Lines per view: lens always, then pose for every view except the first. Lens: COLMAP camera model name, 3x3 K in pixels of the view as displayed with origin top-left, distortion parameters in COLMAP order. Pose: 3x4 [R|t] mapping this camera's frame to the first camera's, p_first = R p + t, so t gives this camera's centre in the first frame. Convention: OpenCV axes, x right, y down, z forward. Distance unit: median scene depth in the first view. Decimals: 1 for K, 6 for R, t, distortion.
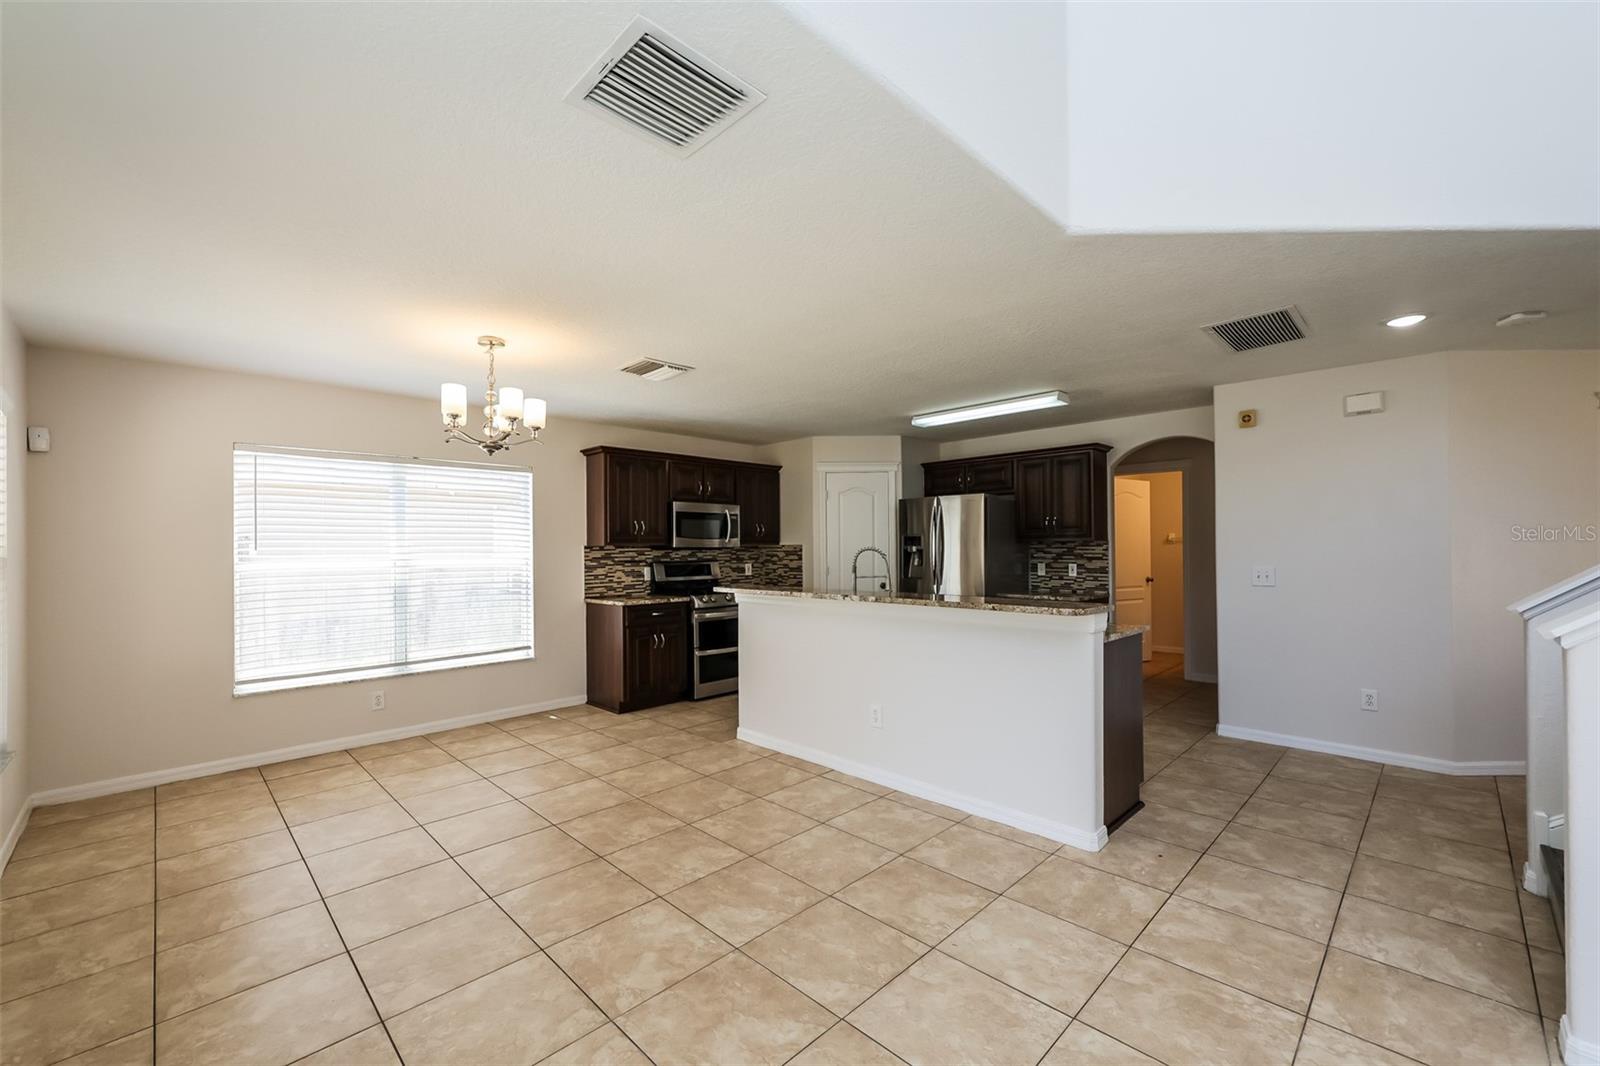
lens RADIAL K [[648.6, 0, 785.3], [0, 648.6, 541.2], [0, 0, 1]] dist [0.002773, -0.000705]
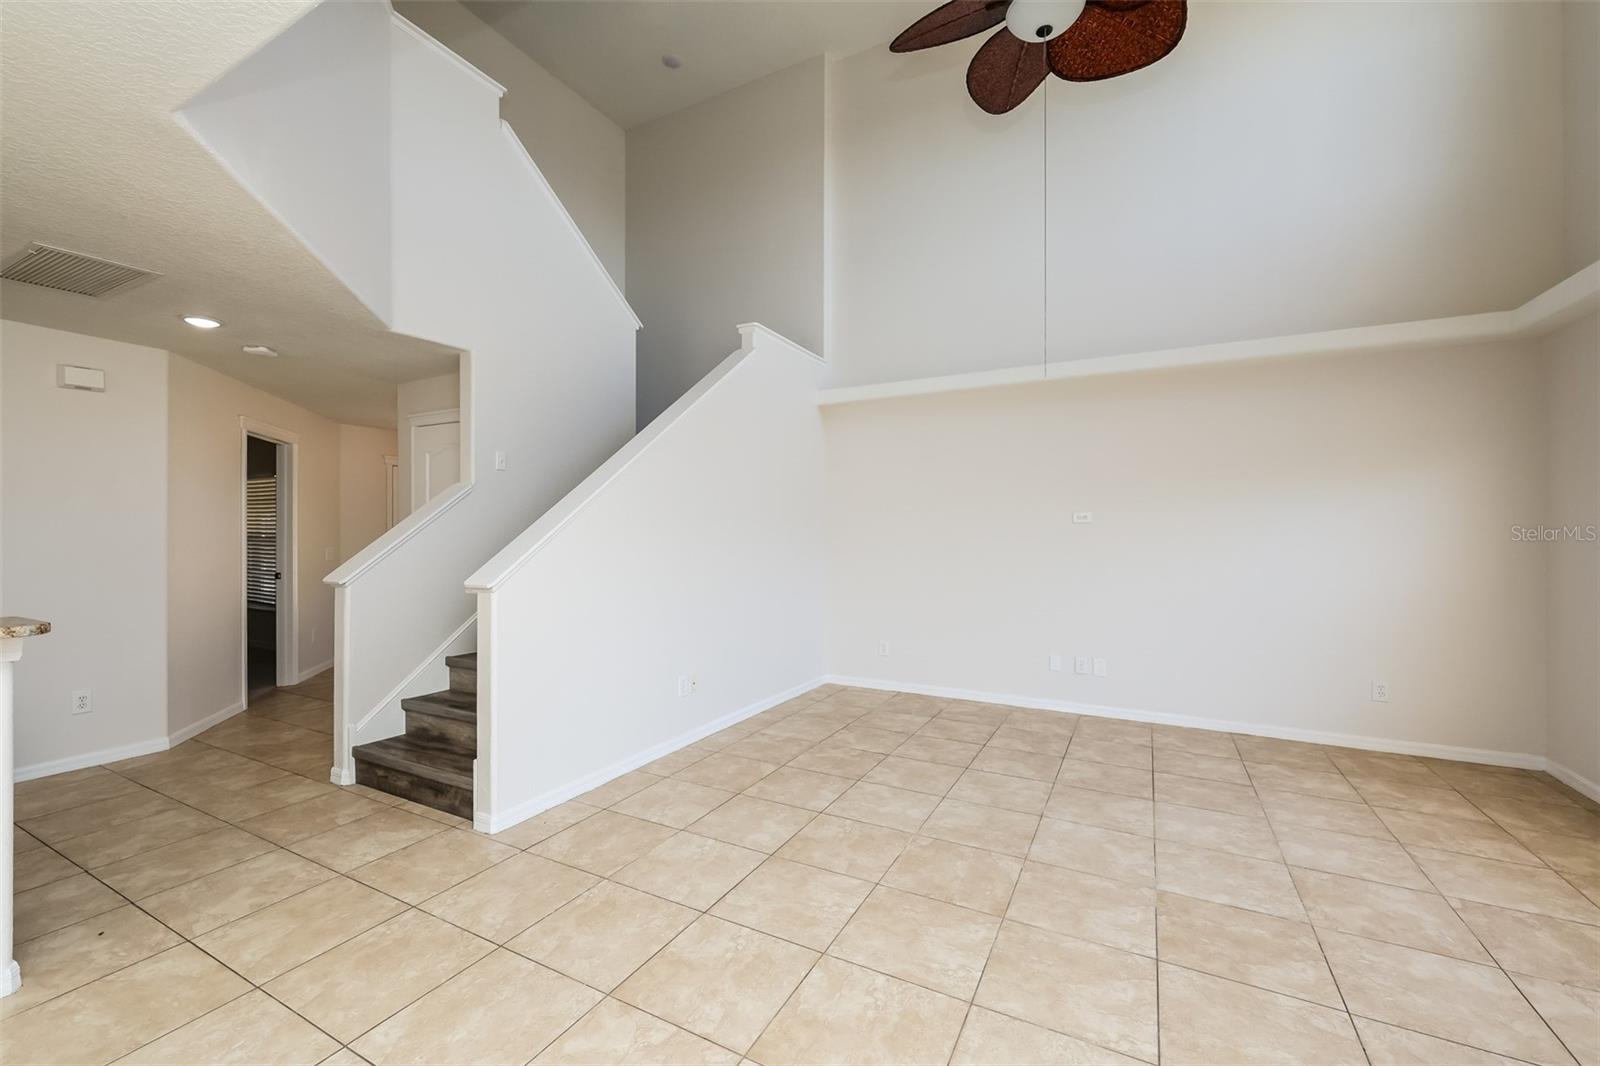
lens RADIAL K [[648.6, 0, 808.9], [0, 648.6, 530.9], [0, 0, 1]] dist [0.002773, -0.000705]
pose [[-0.302457, 0.007850, 0.953131, -0.198898], [-0.003741, 0.999949, -0.009422, 0.005198], [-0.953156, -0.006416, -0.302412, 0.208638]]
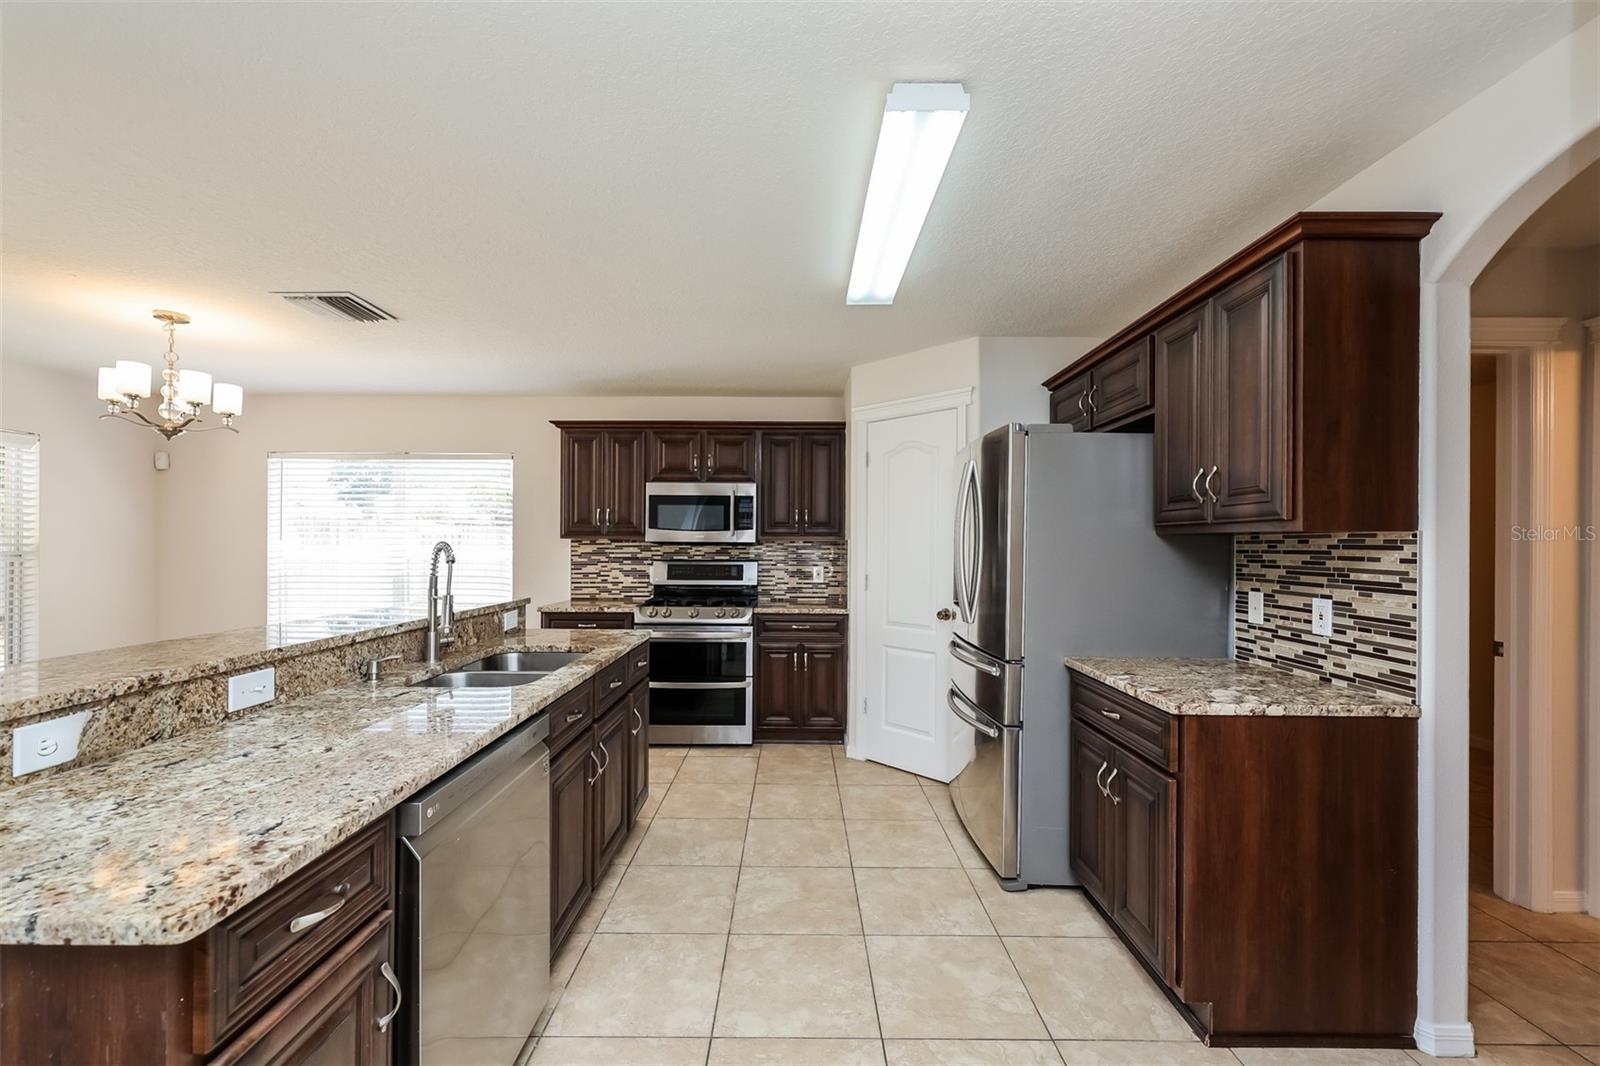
lens RADIAL K [[648.6, 0, 795.8], [0, 648.6, 543.0], [0, 0, 1]] dist [0.002773, -0.000705]
pose [[0.712696, 0.009966, -0.701402, 0.503170], [-0.002001, 0.999924, 0.012175, 0.001304], [0.701470, -0.007274, 0.712662, 0.578245]]
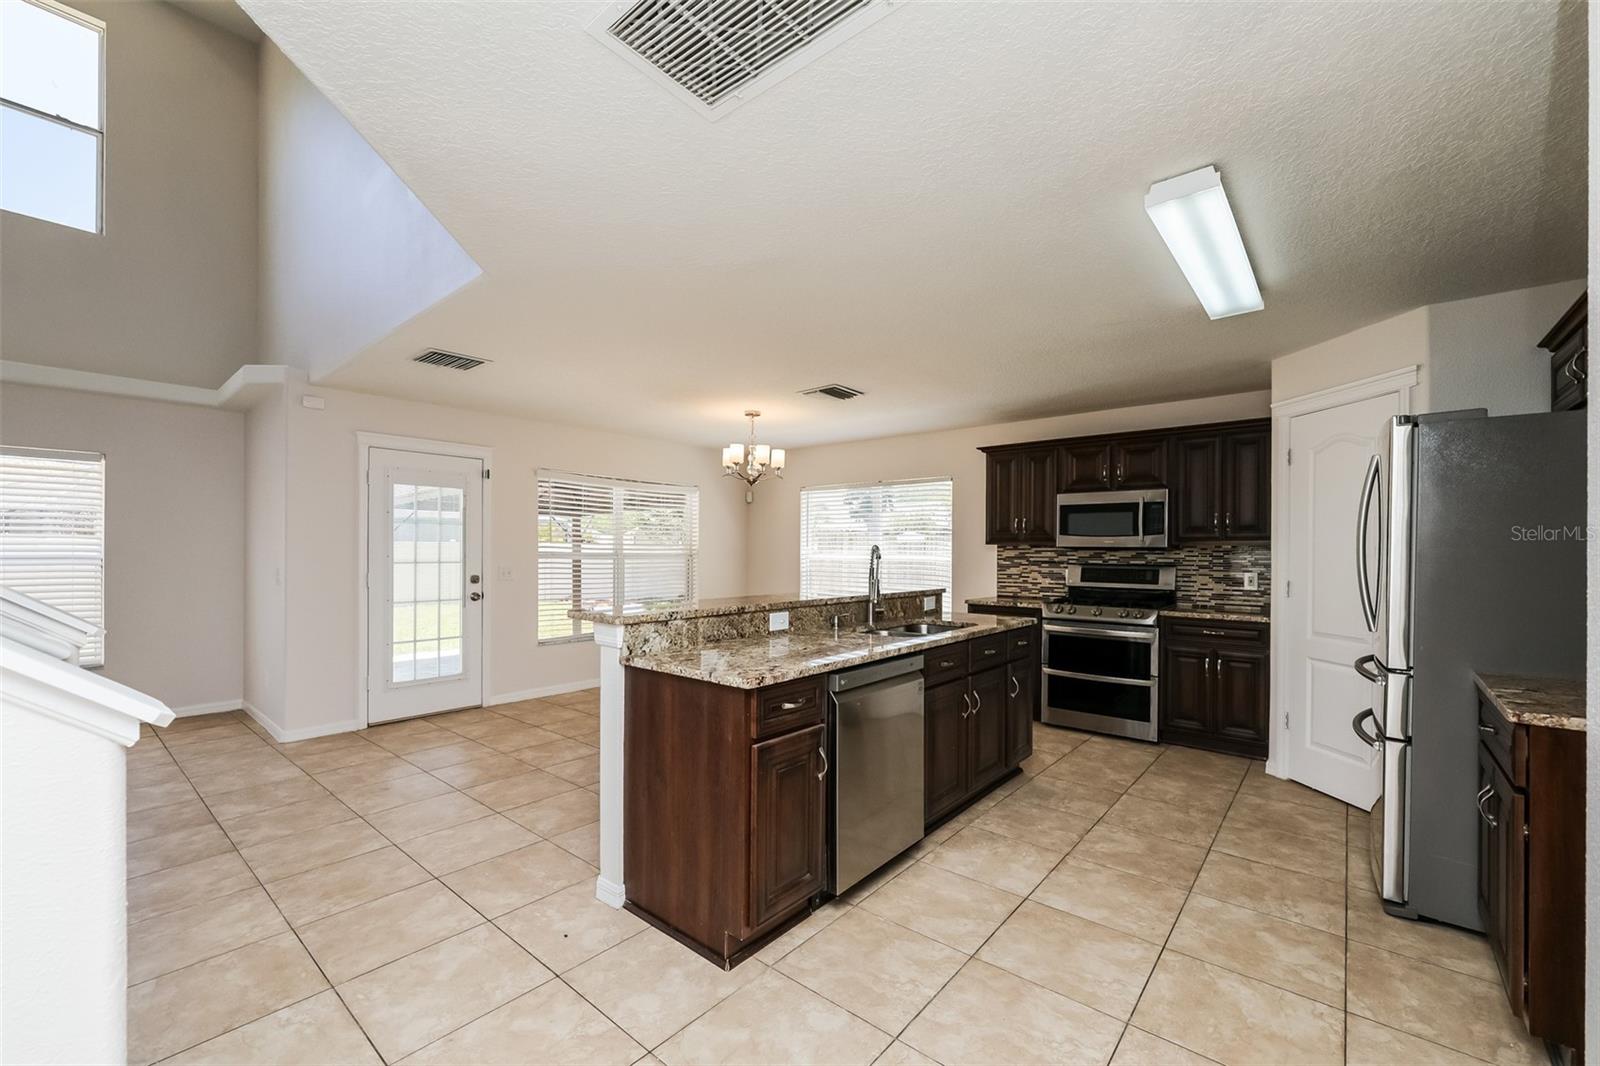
lens RADIAL K [[648.6, 0, 802.7], [0, 648.6, 547.4], [0, 0, 1]] dist [0.002773, -0.000705]
pose [[0.098767, 0.003919, -0.995103, 0.665174], [0.005753, 0.999973, 0.004509, 0.004449], [0.995094, -0.006170, 0.098742, 0.579532]]
